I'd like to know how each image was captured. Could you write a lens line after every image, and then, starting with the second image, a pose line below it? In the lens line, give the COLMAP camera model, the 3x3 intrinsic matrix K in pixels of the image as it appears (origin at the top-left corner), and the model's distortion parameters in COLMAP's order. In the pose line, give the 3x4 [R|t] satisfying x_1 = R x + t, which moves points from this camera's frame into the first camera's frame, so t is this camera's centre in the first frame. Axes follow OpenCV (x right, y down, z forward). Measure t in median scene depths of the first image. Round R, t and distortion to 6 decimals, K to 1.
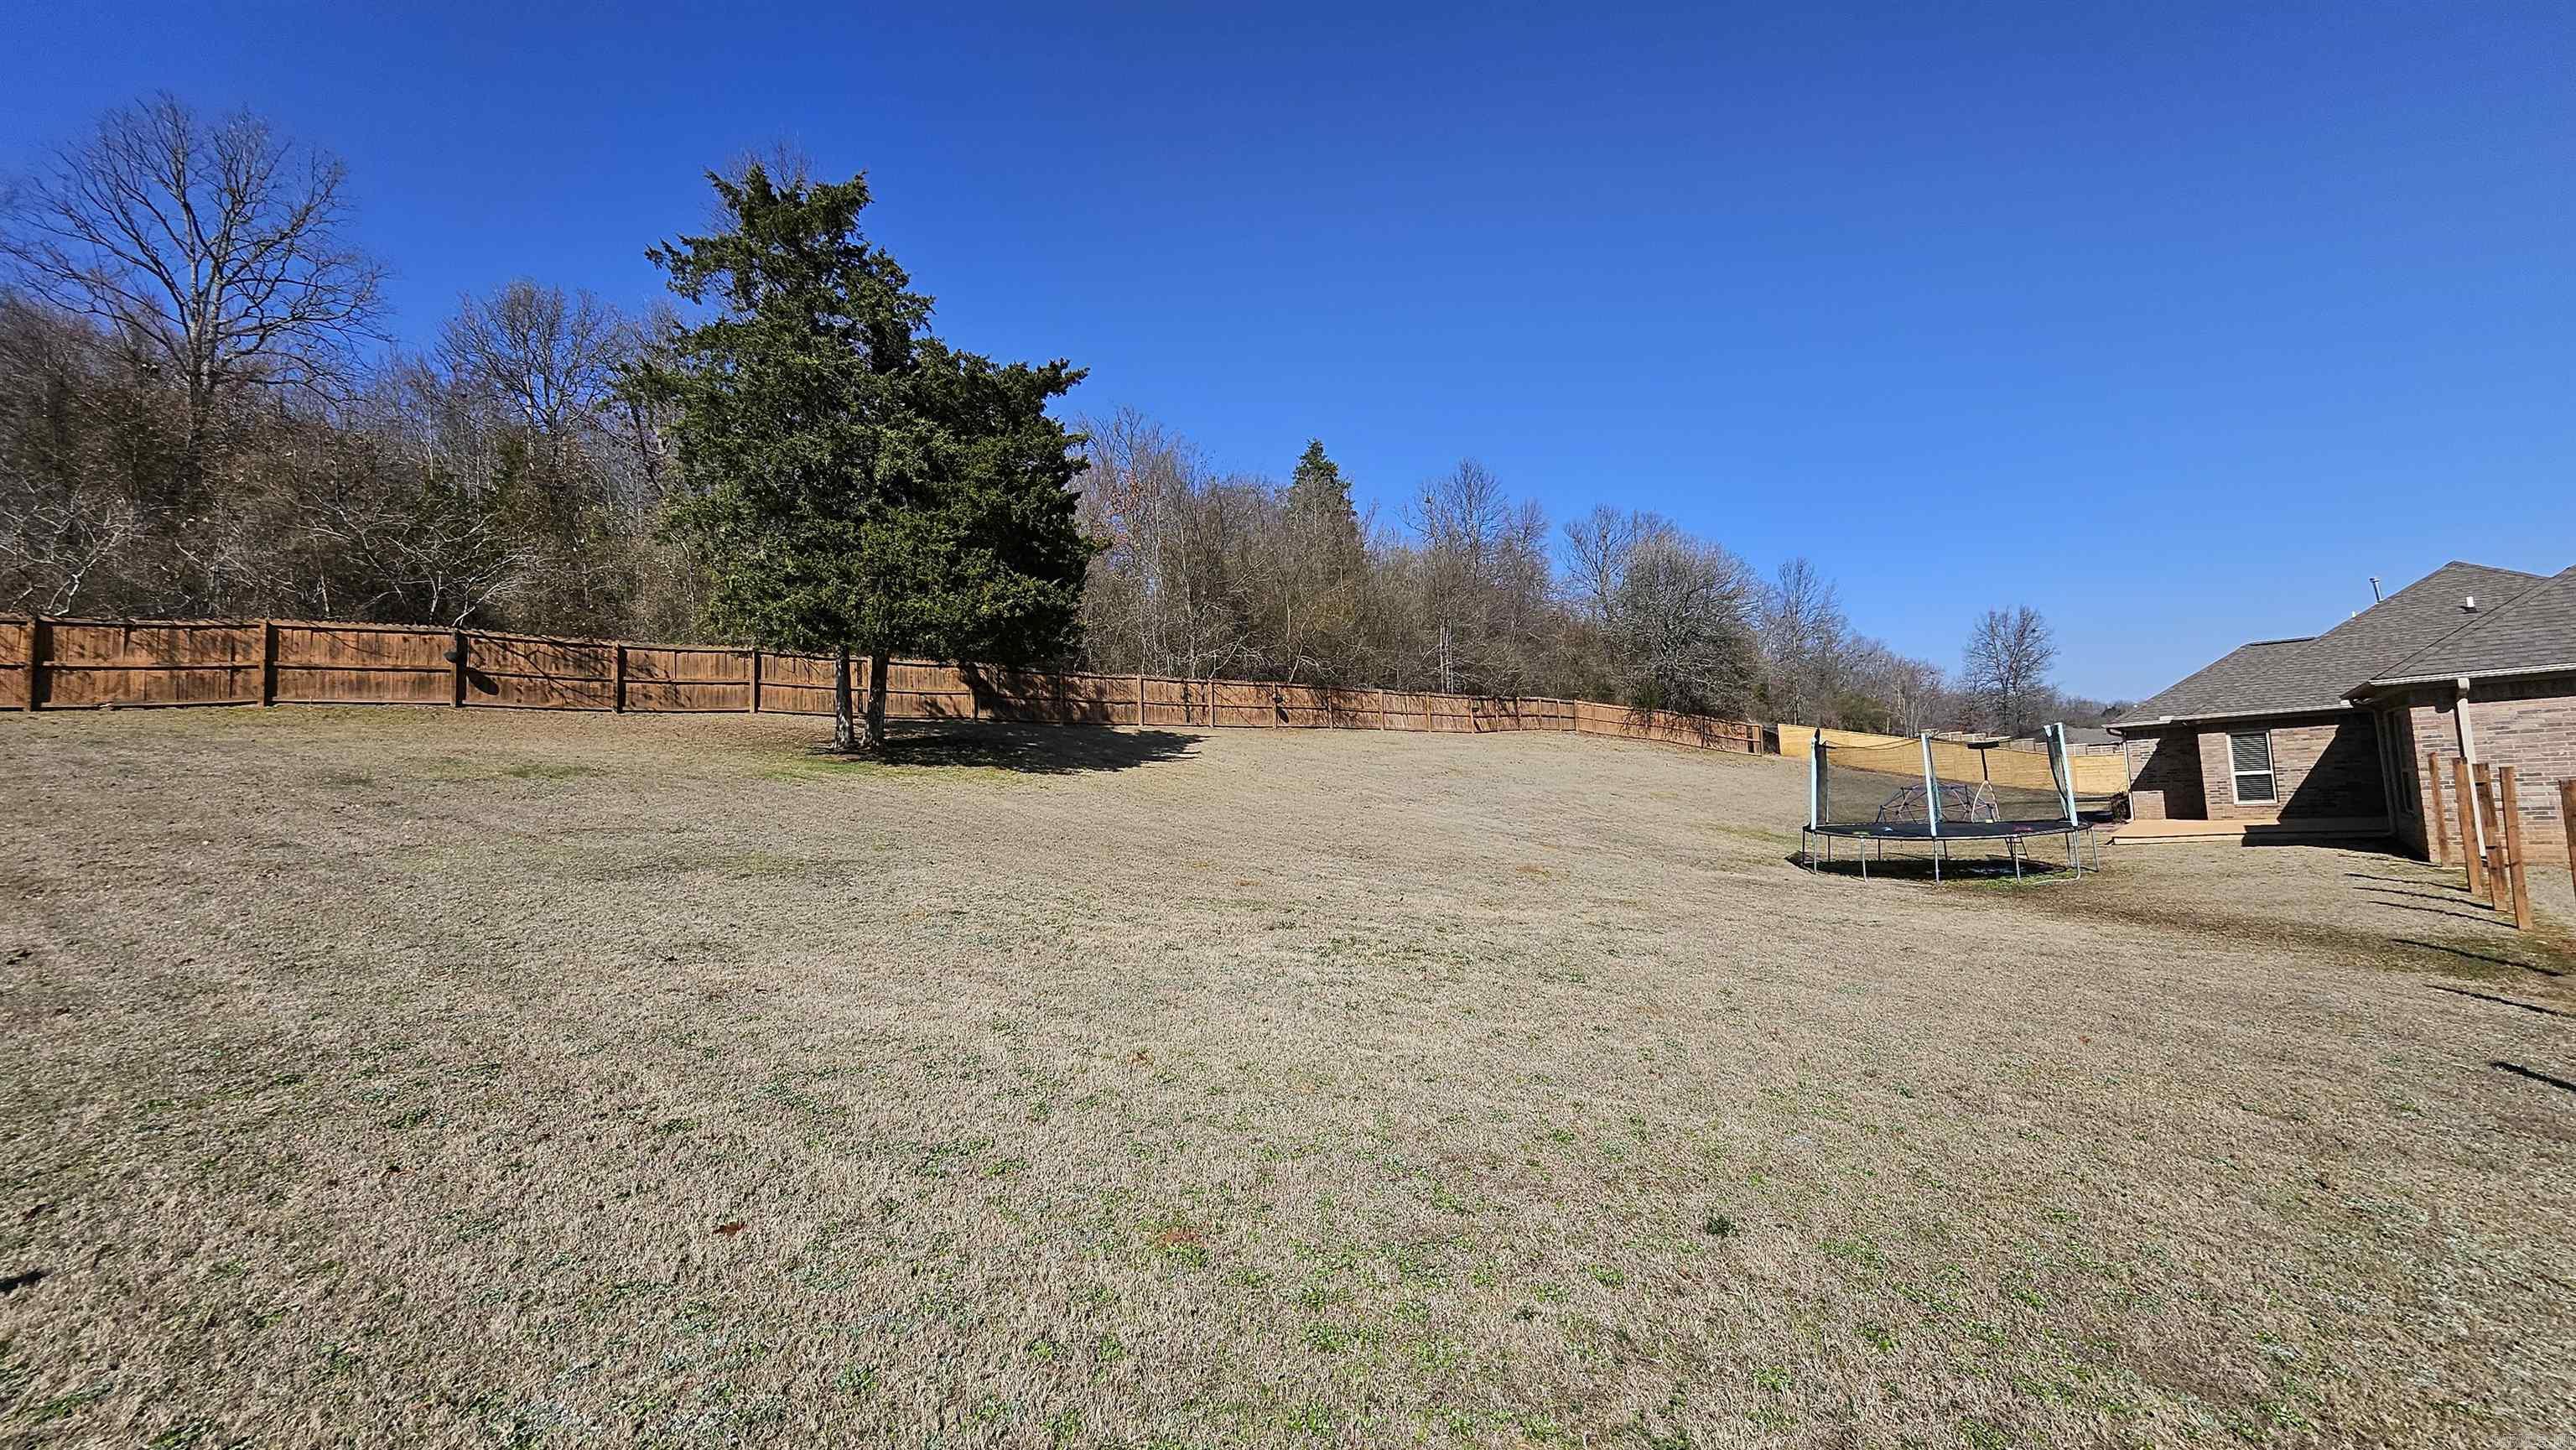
lens RADIAL K [[1005.6, 0, 1275.8], [0, 1005.6, 731.5], [0, 0, 1]] dist [0.000310, -0.000215]
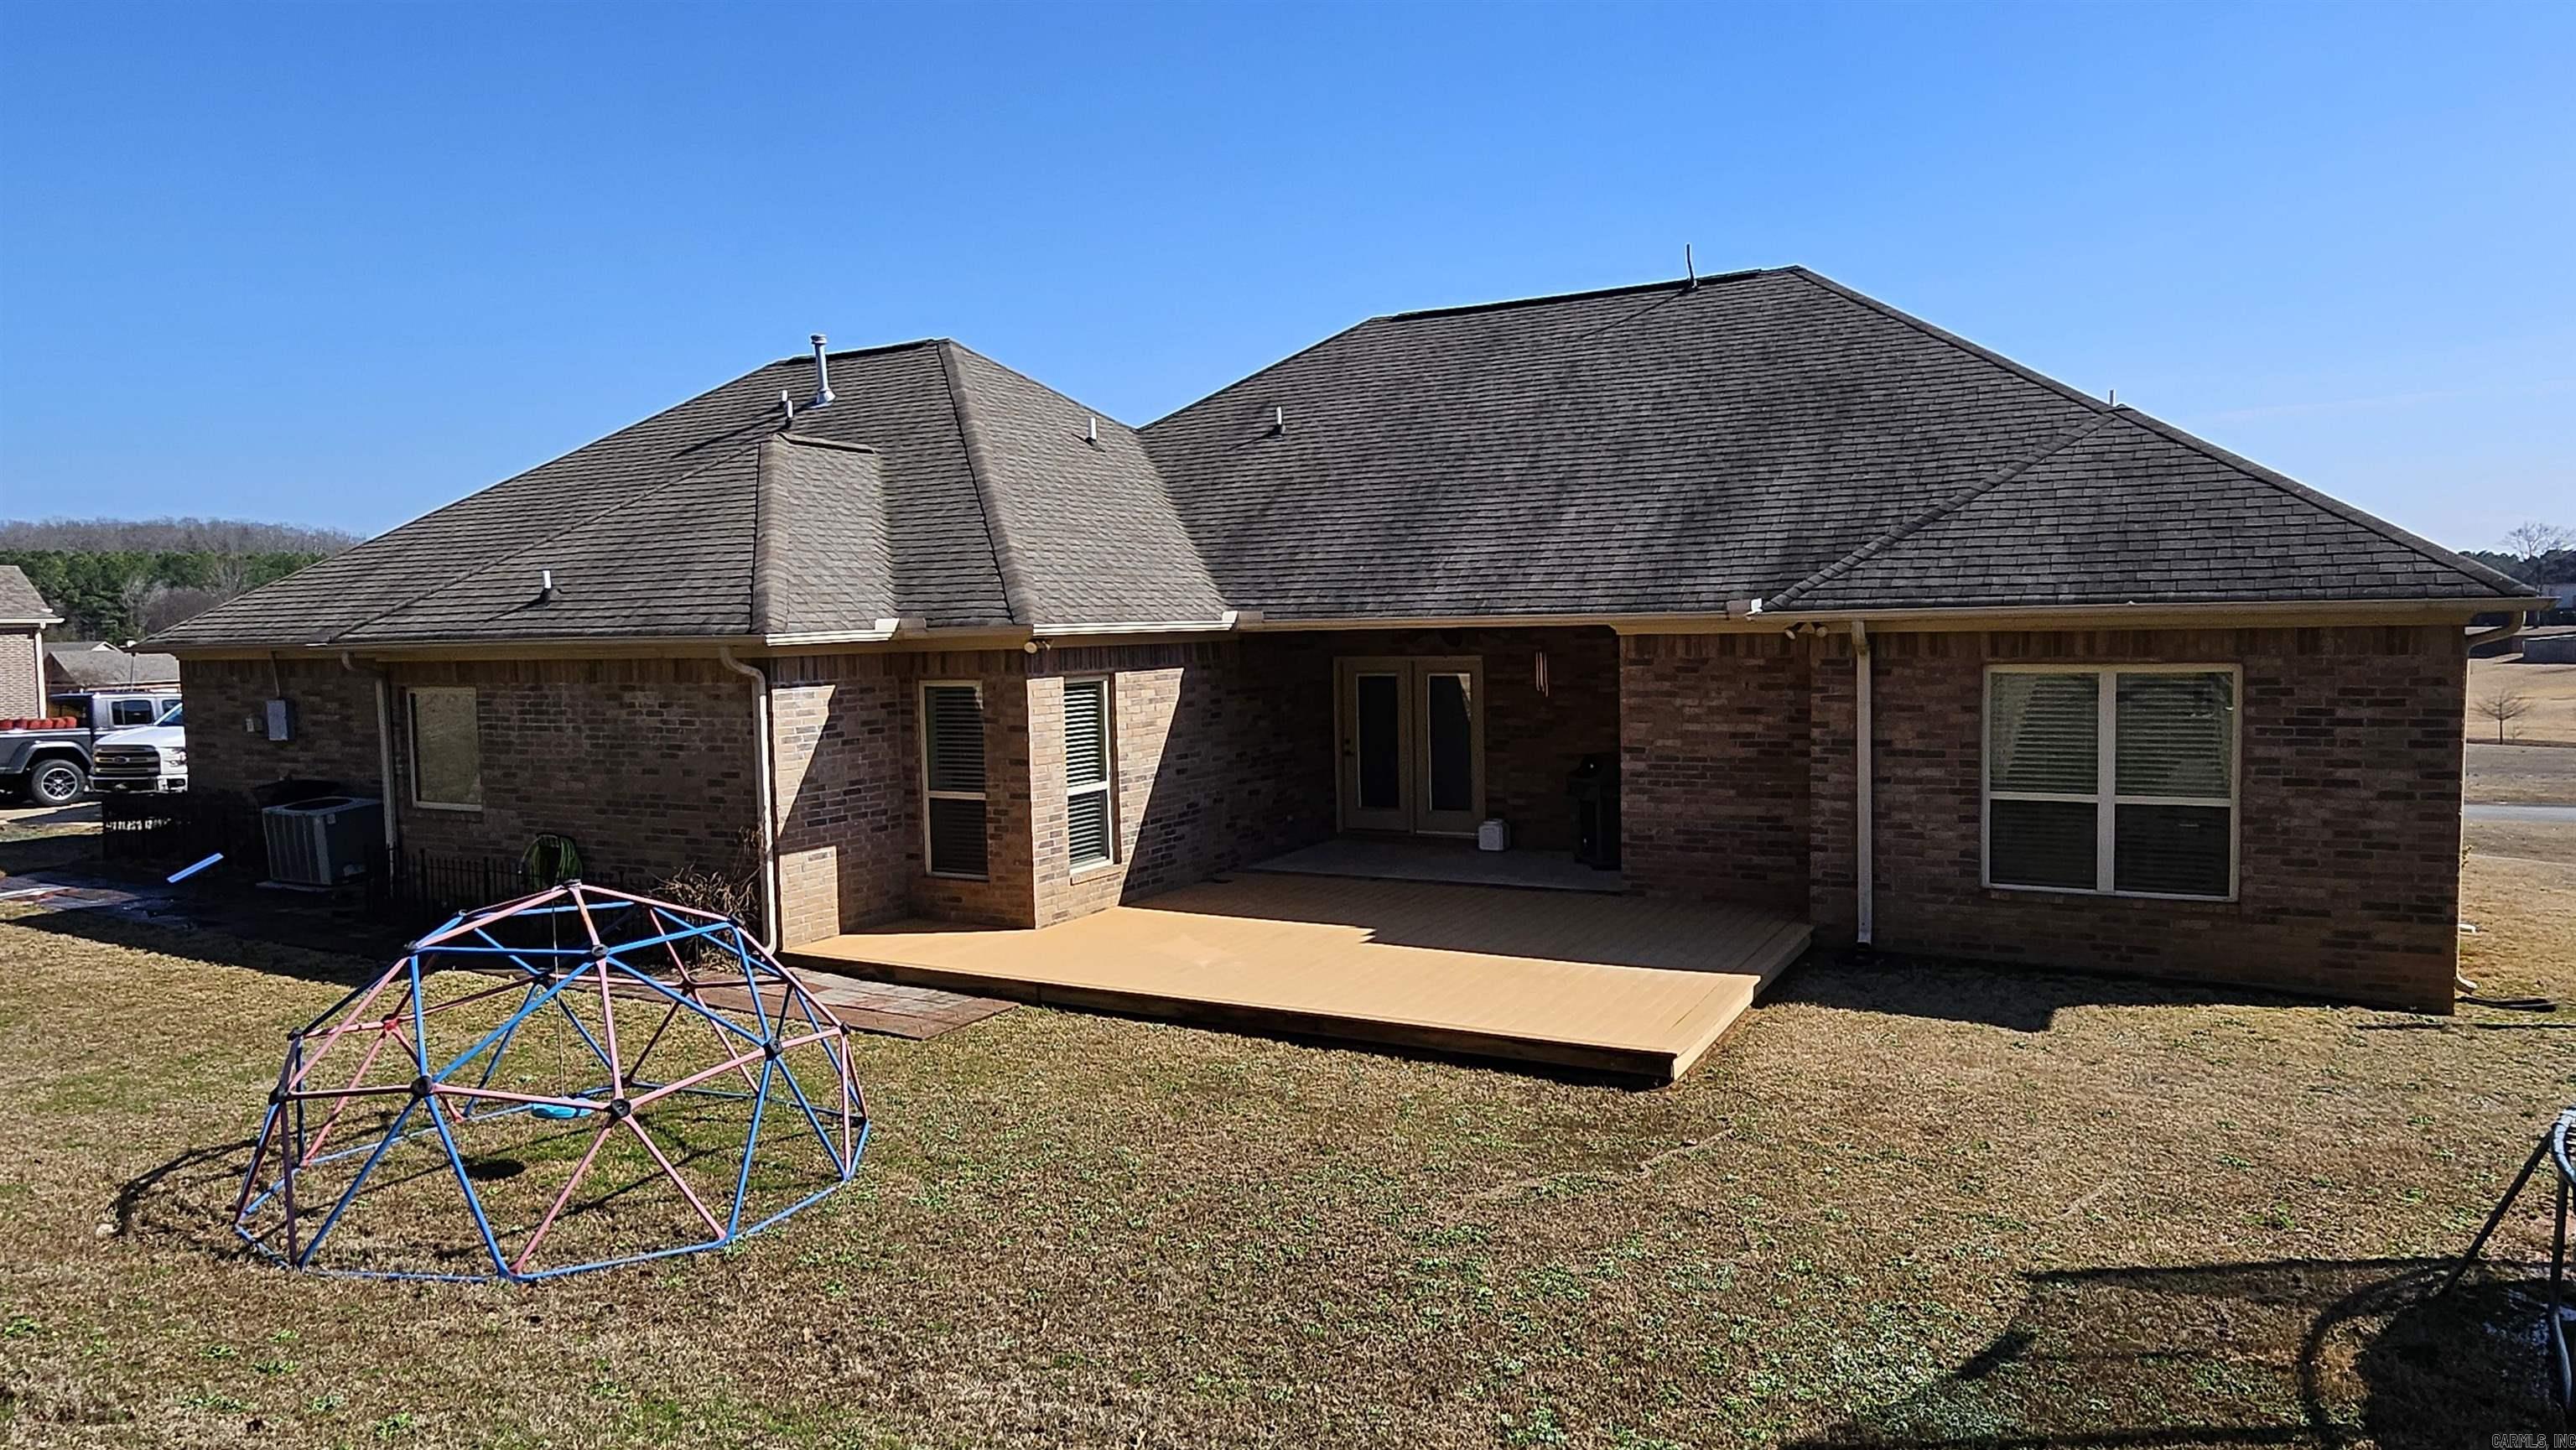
lens RADIAL K [[1618.1, 0, 1288.0], [0, 1618.1, 725.0], [0, 0, 1]] dist [0.001086, 0.000234]
pose [[-0.241516, -0.009923, 0.970346, 0.318068], [-0.041447, 0.999141, -0.000098, 0.012602], [-0.969511, -0.040242, -0.241719, 0.909692]]
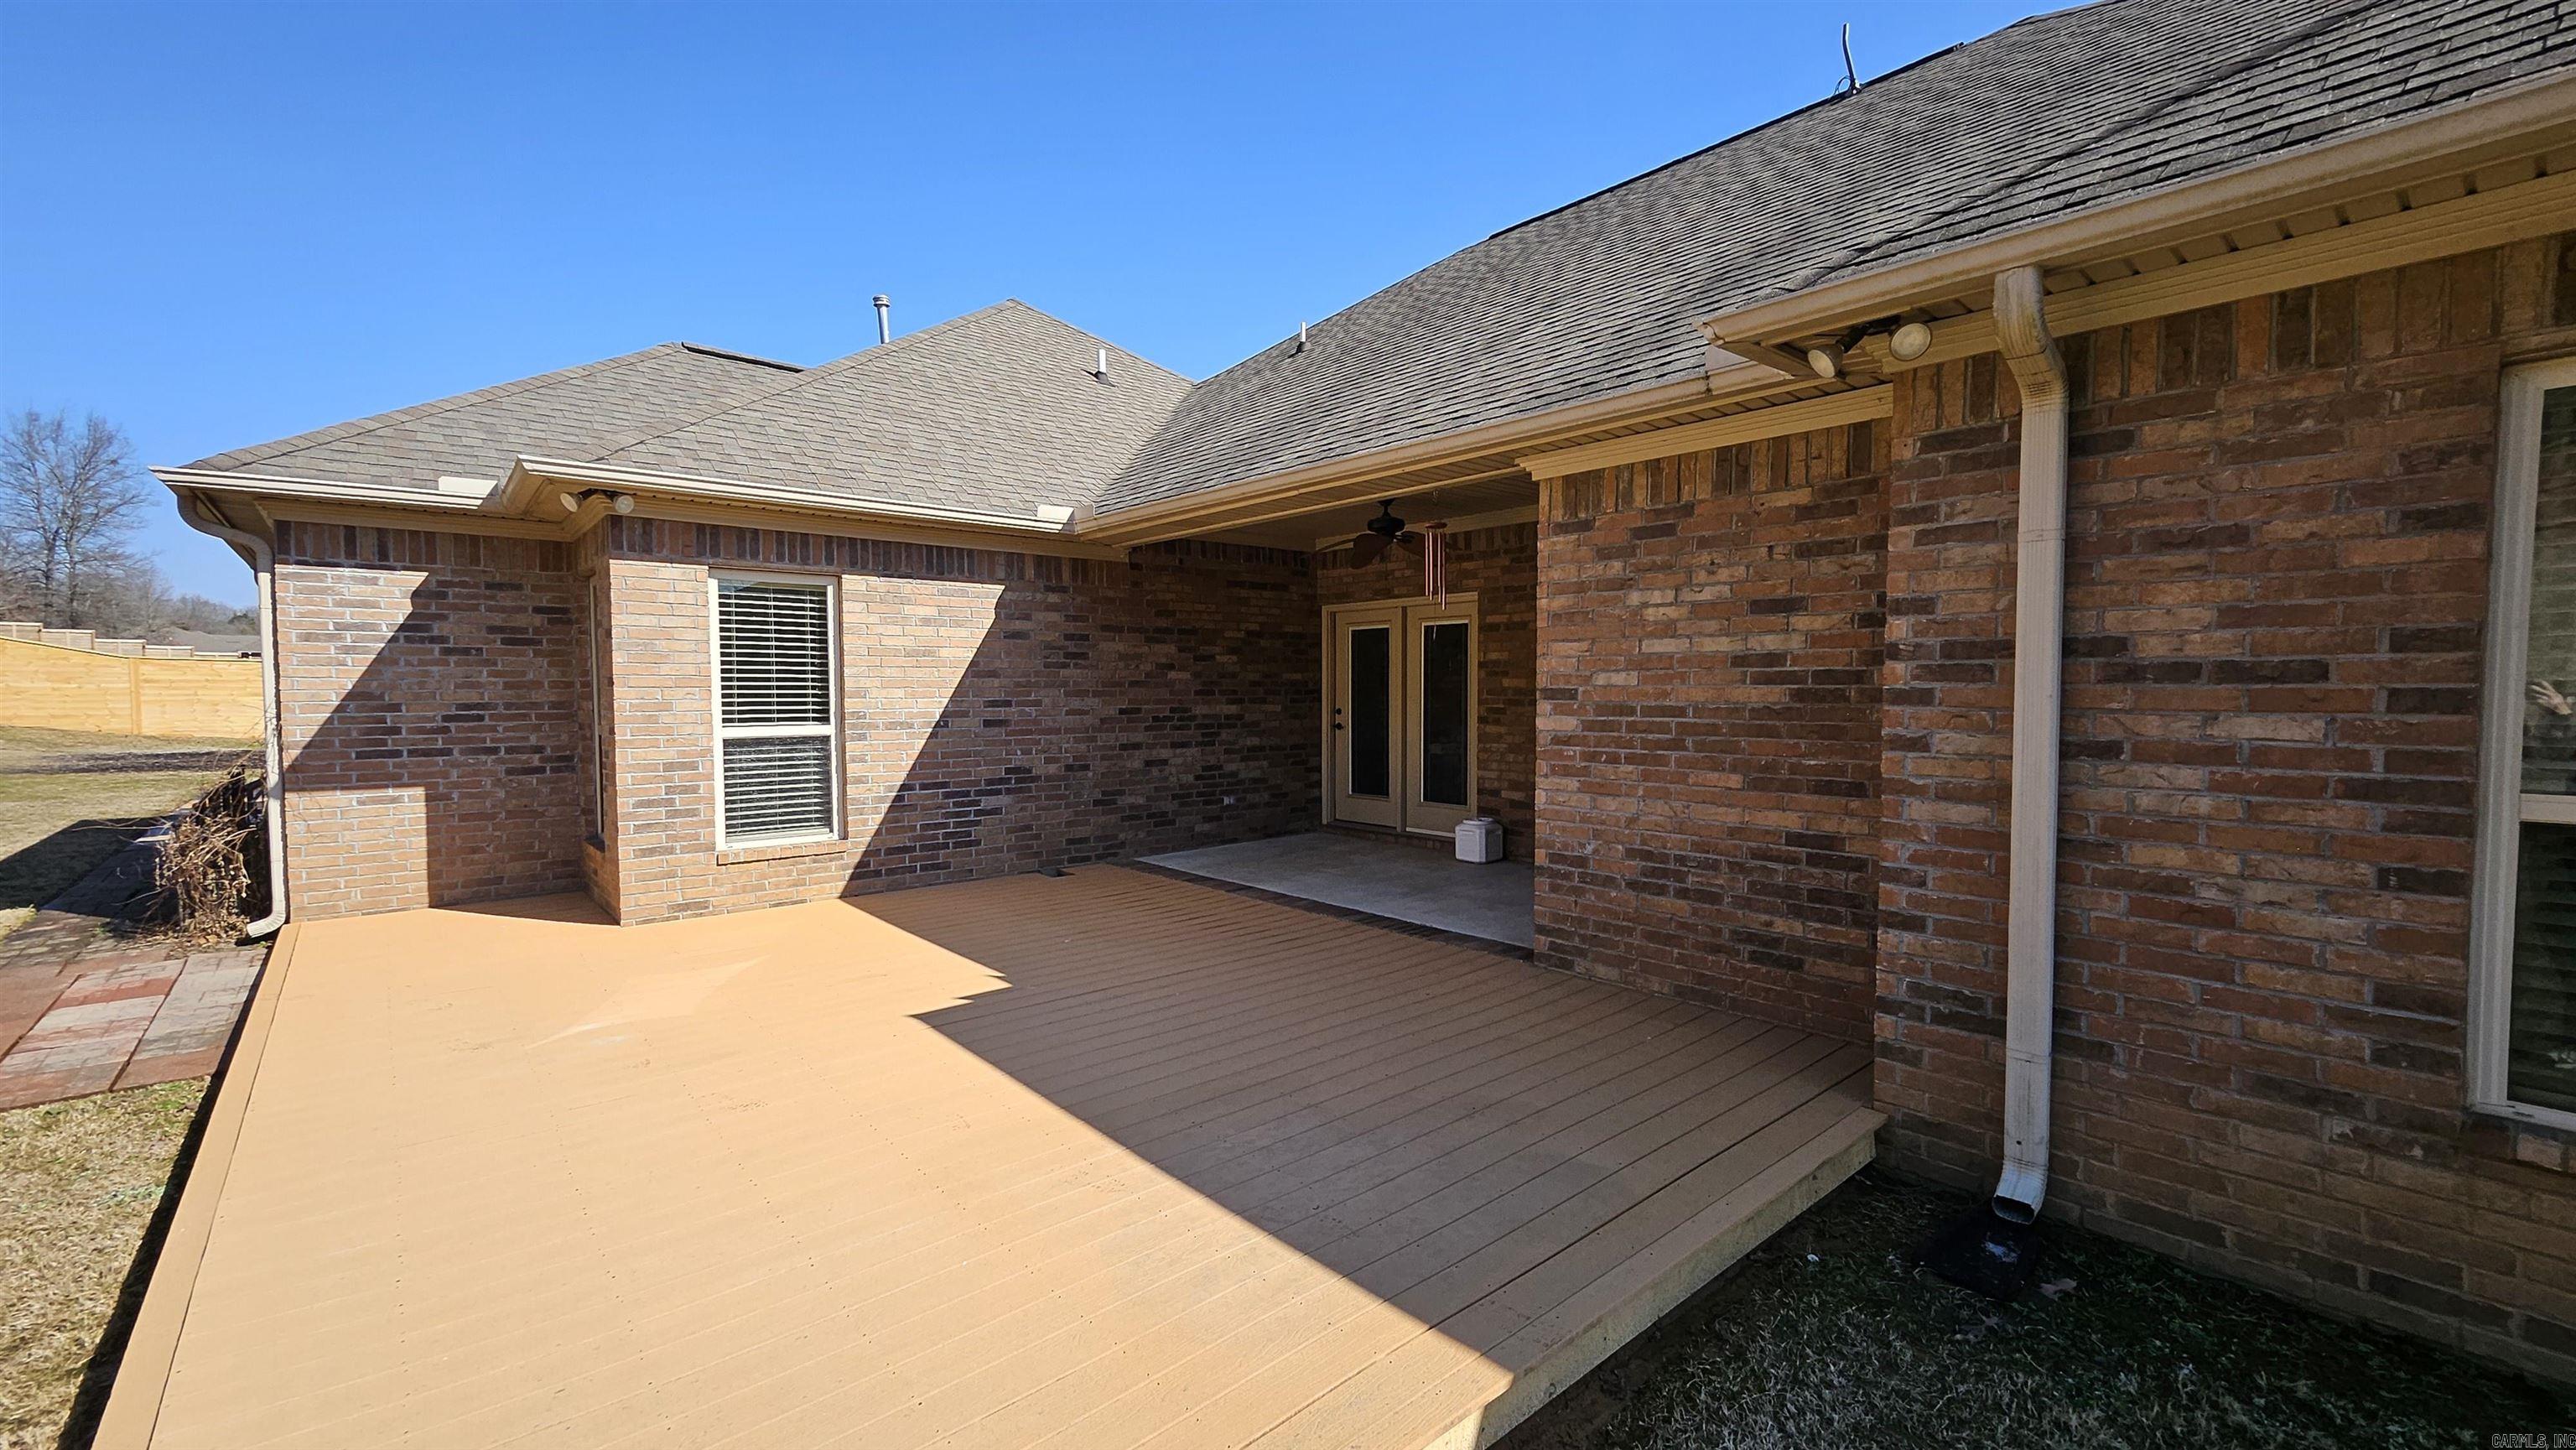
lens RADIAL K [[1061.3, 0, 1290.0], [0, 1061.3, 734.7], [0, 0, 1]] dist [0.007892, -0.000574]
pose [[0.098718, 0.004081, 0.995107, 0.598634], [-0.081981, 0.996626, 0.004045, 0.025439], [-0.991733, -0.081980, 0.098720, 0.710948]]
